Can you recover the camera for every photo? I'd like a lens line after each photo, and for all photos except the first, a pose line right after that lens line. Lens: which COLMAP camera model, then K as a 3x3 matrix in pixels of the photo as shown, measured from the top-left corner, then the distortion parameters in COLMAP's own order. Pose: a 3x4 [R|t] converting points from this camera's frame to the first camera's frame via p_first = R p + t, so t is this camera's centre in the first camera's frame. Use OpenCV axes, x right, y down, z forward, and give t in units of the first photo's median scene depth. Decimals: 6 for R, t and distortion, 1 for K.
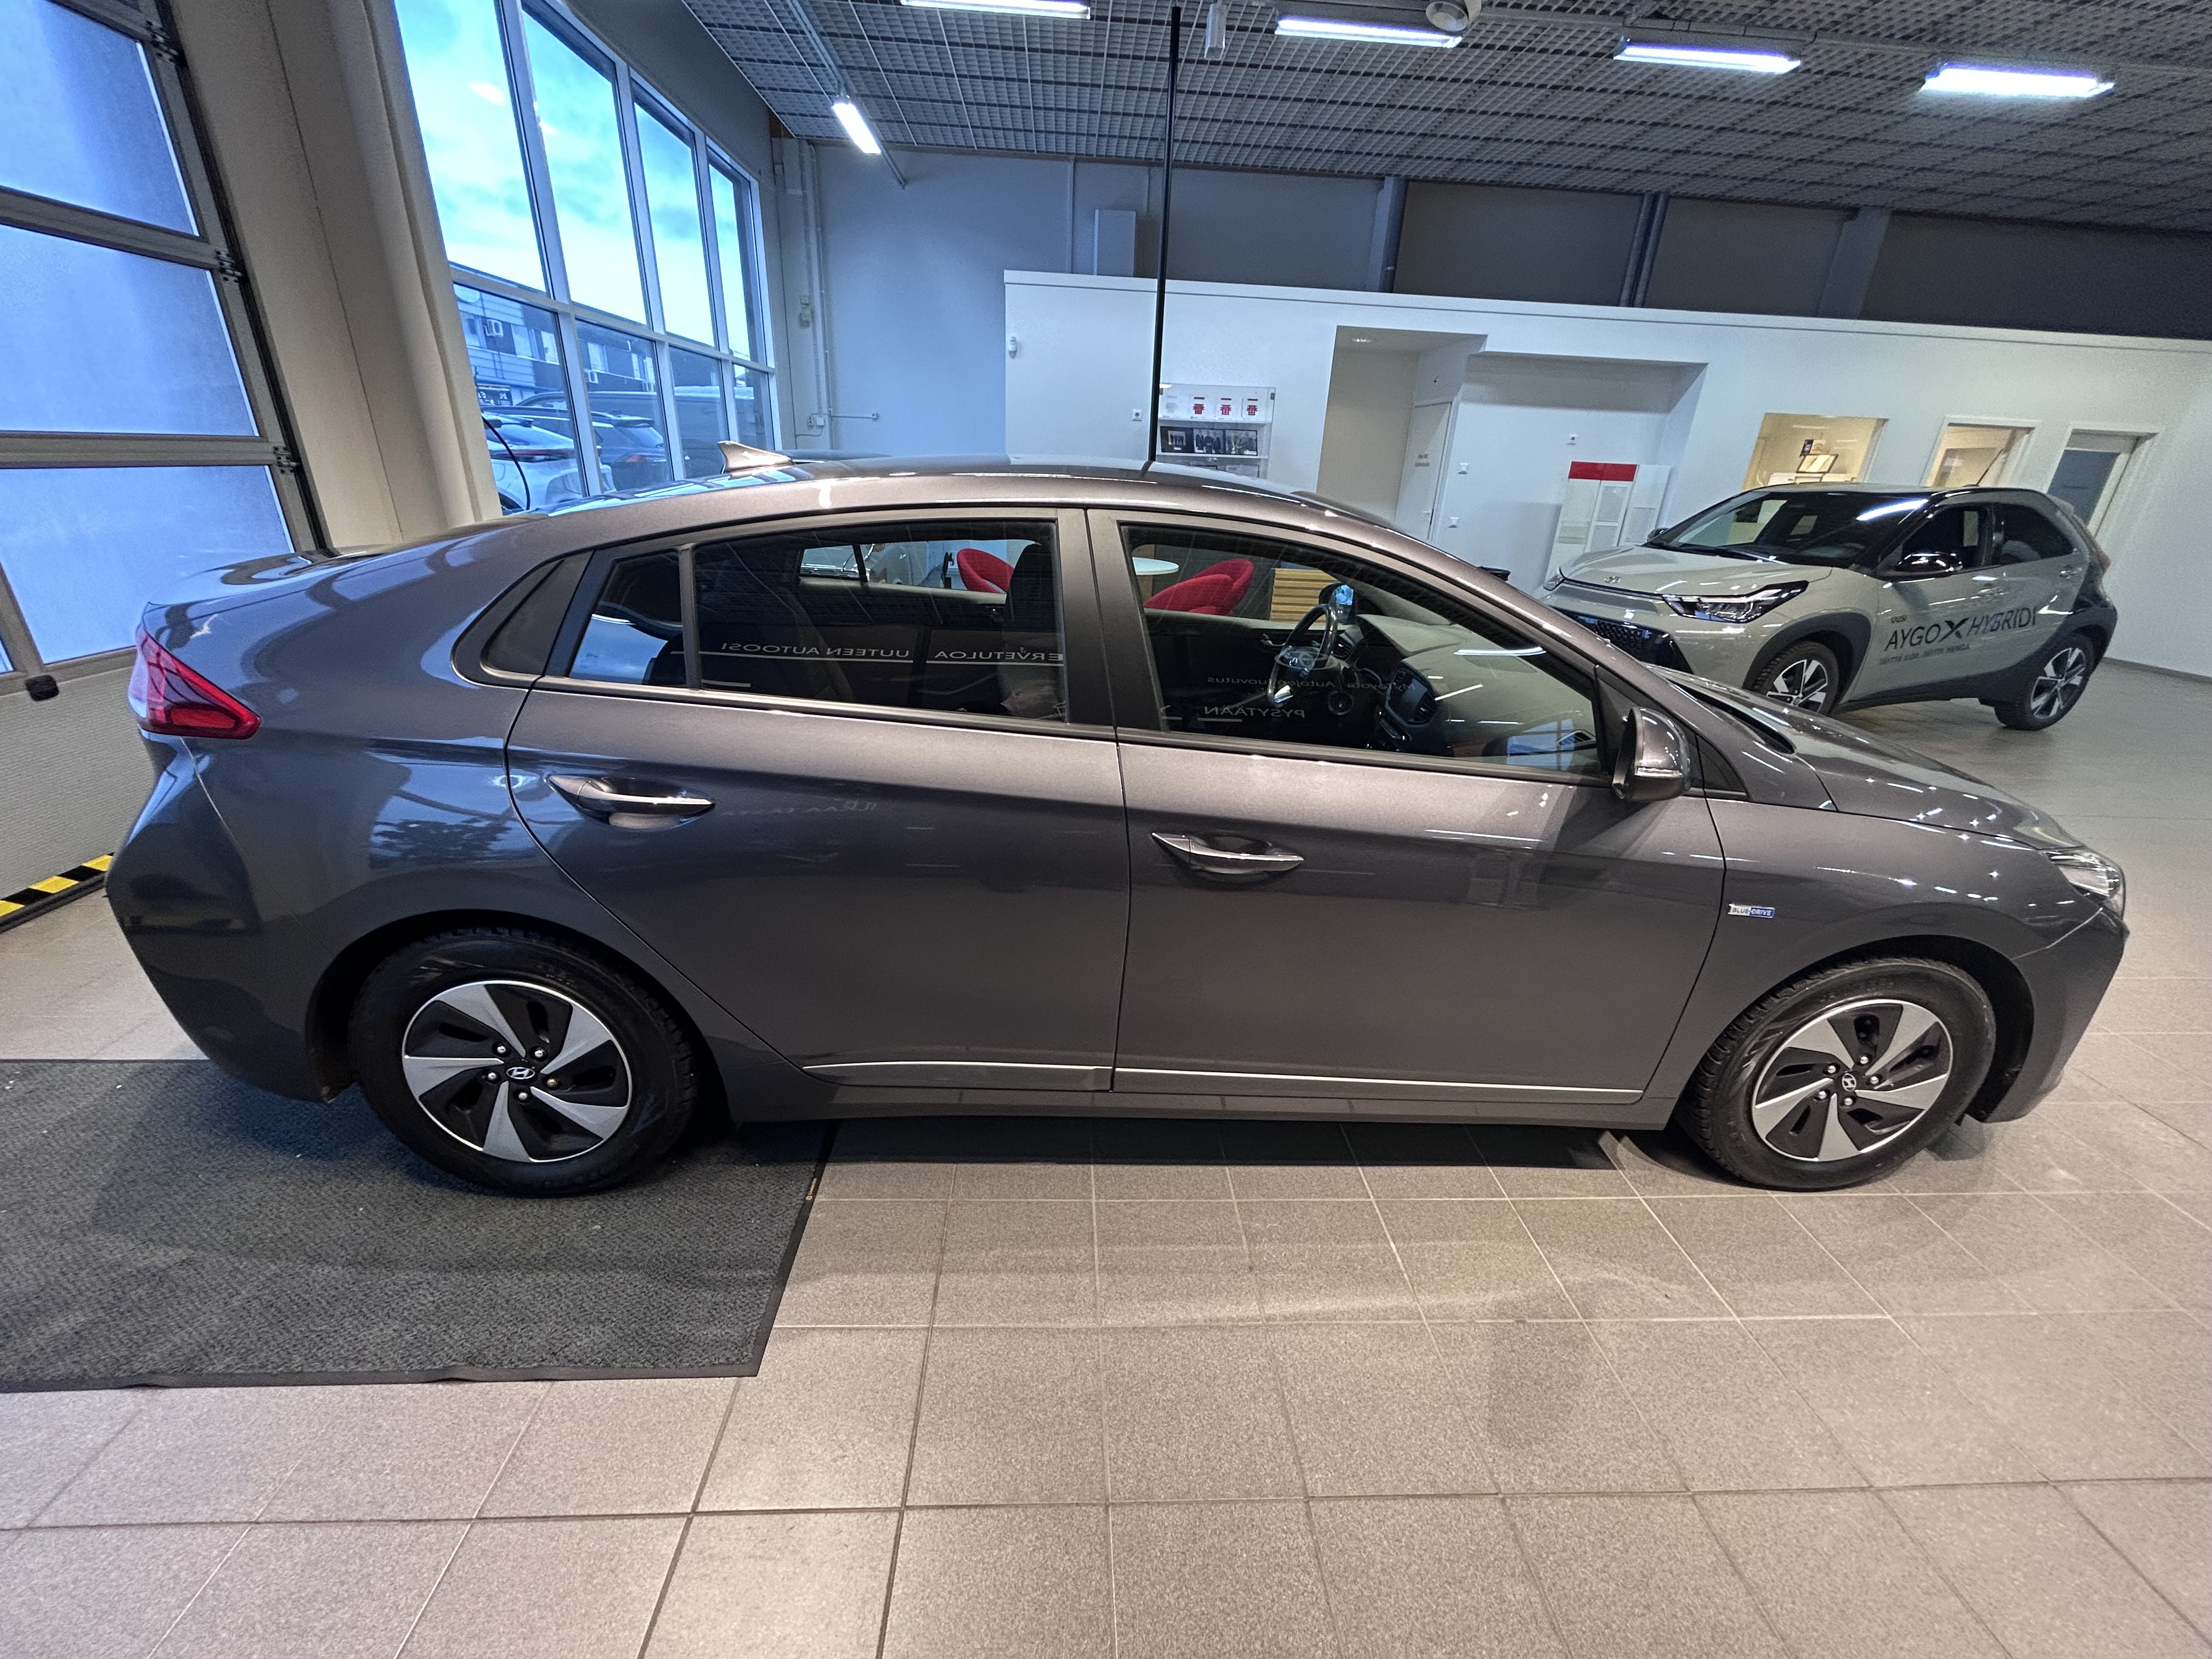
lens RADIAL K [[880.0, 0, 1110.3], [0, 880.0, 816.2], [0, 0, 1]] dist [0.002053, -0.001289]
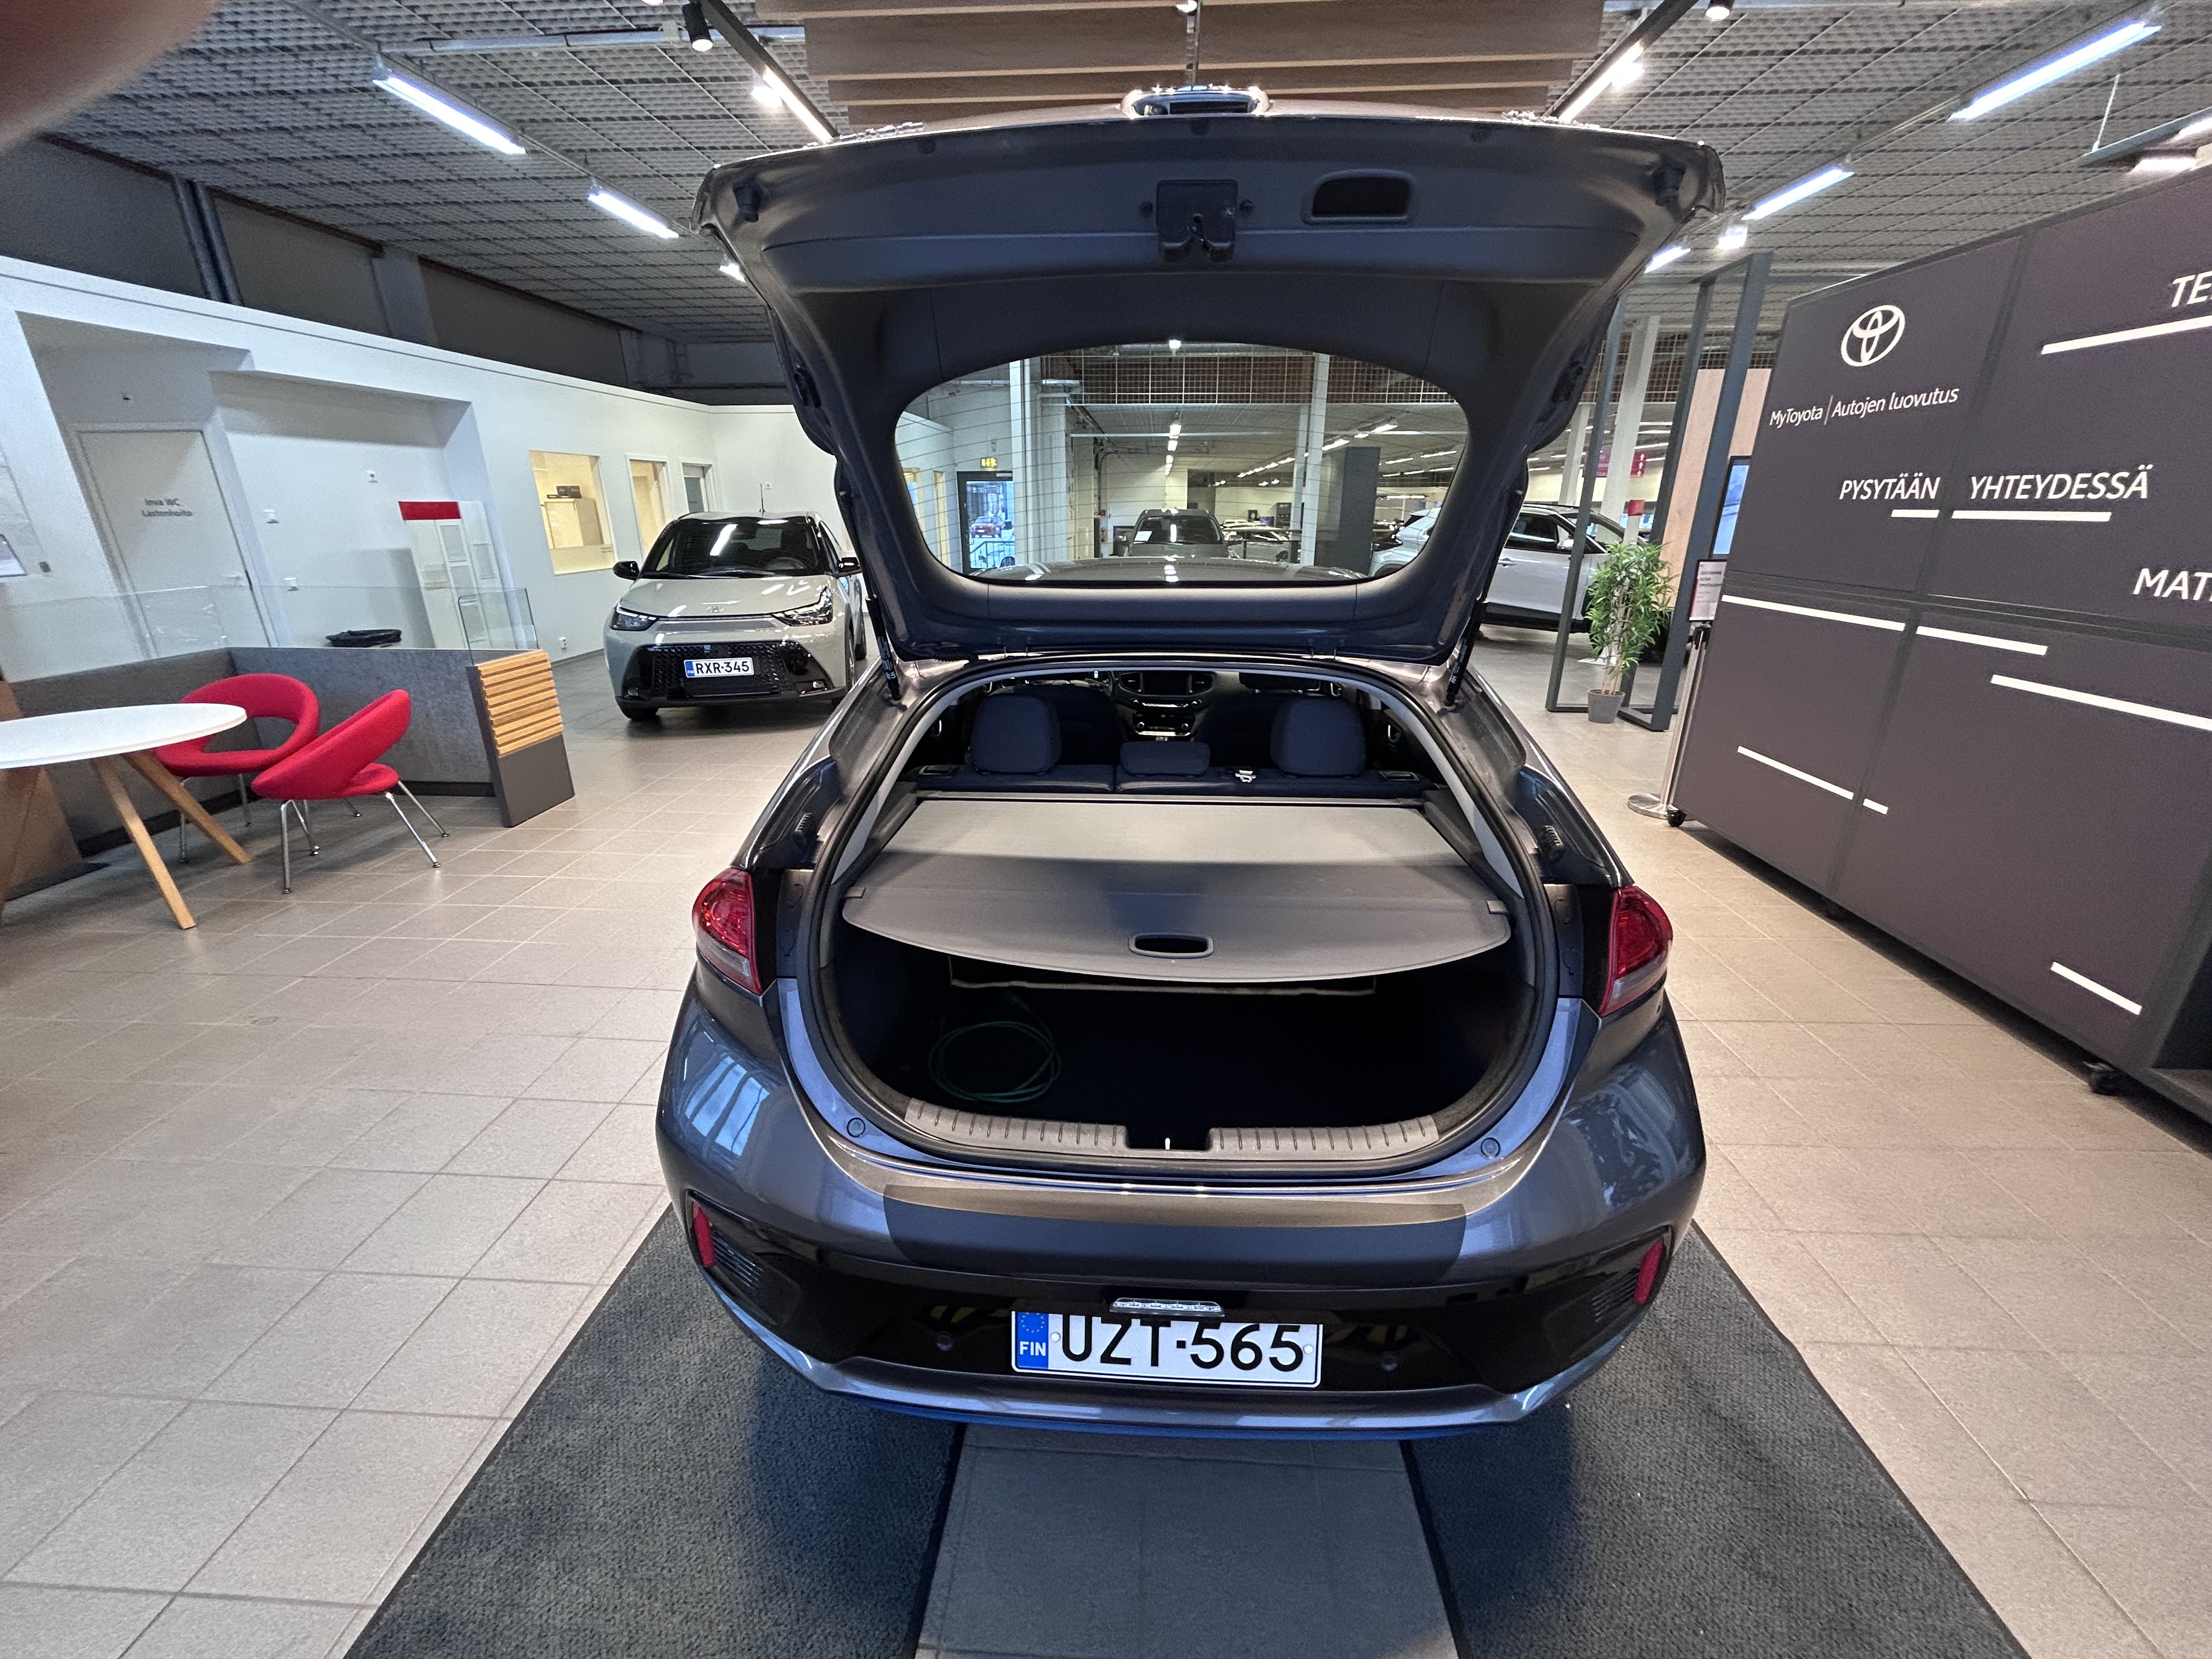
lens RADIAL K [[880.0, 0, 1109.0], [0, 880.0, 824.4], [0, 0, 1]] dist [0.002053, -0.001289]
pose [[0.100900, -0.382504, 0.918428, -0.355320], [0.383785, 0.866654, 0.318778, -0.123965], [-0.917893, 0.320314, 0.234245, 0.225850]]
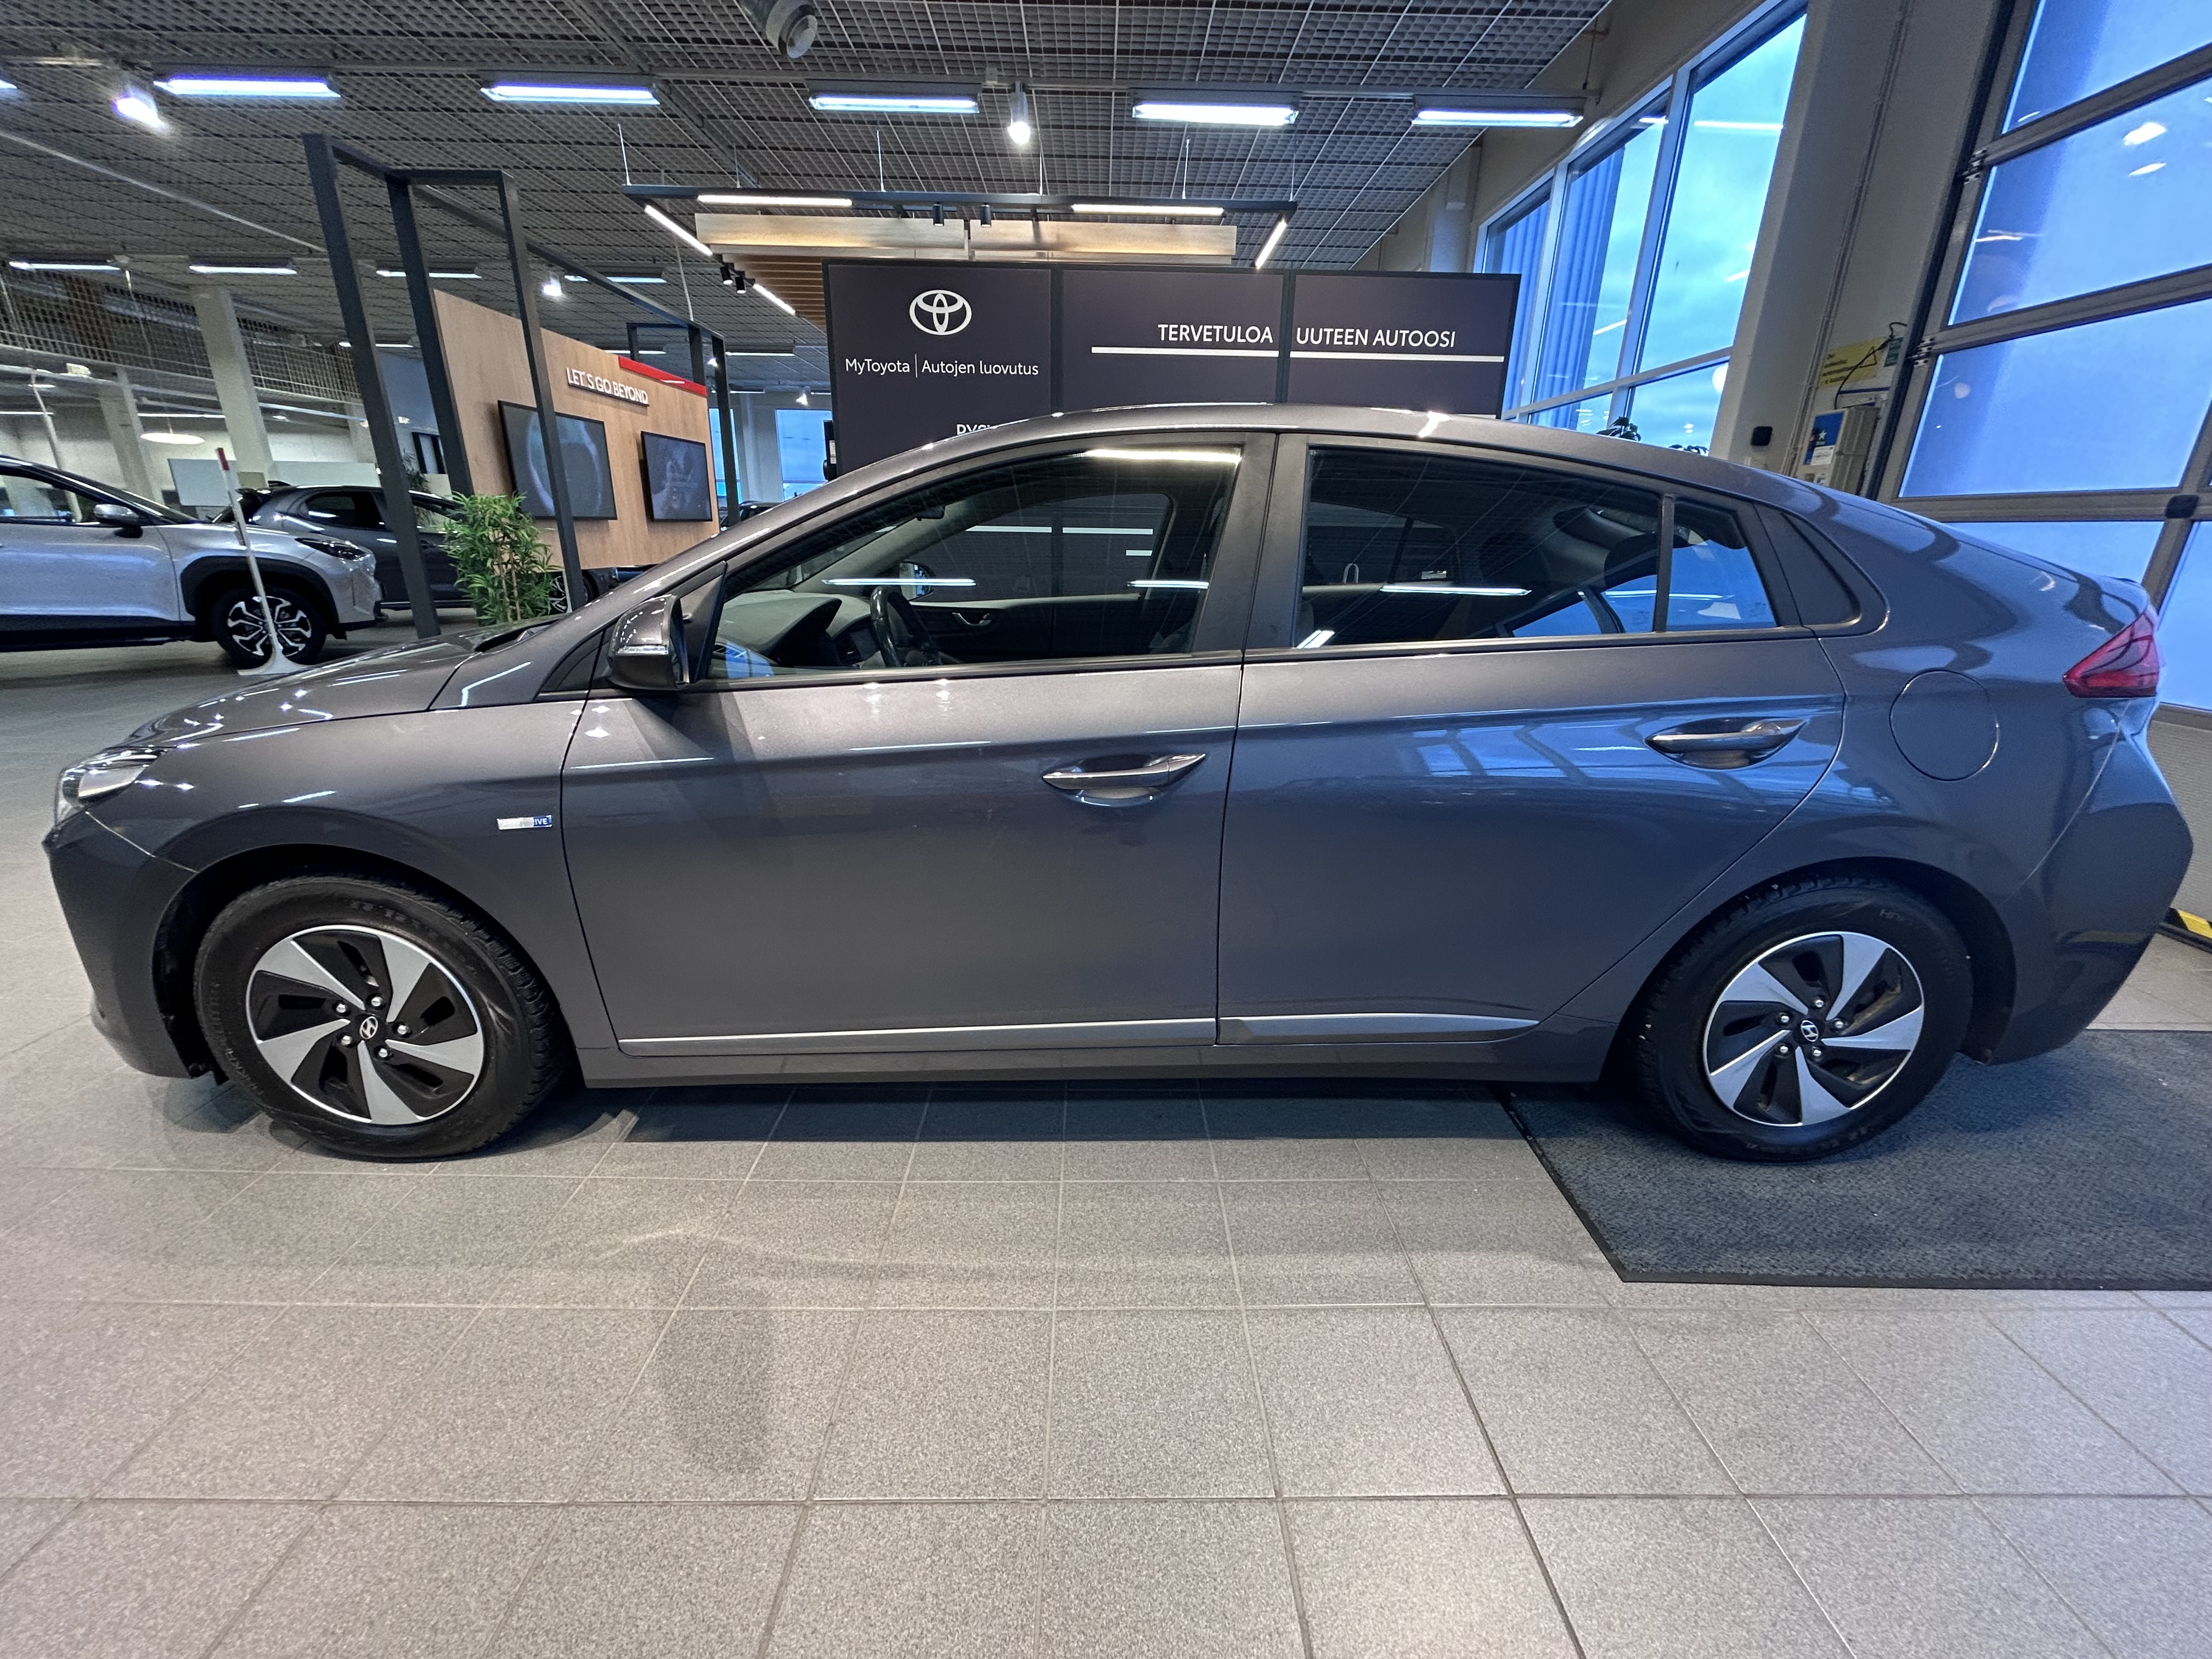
lens RADIAL K [[880.0, 0, 1110.5], [0, 880.0, 823.3], [0, 0, 1]] dist [0.002053, -0.001289]
pose [[-0.997536, -0.068792, 0.013791, 0.013647], [-0.043074, 0.755643, 0.653566, -0.174433], [-0.055381, 0.651362, -0.756744, 0.529177]]
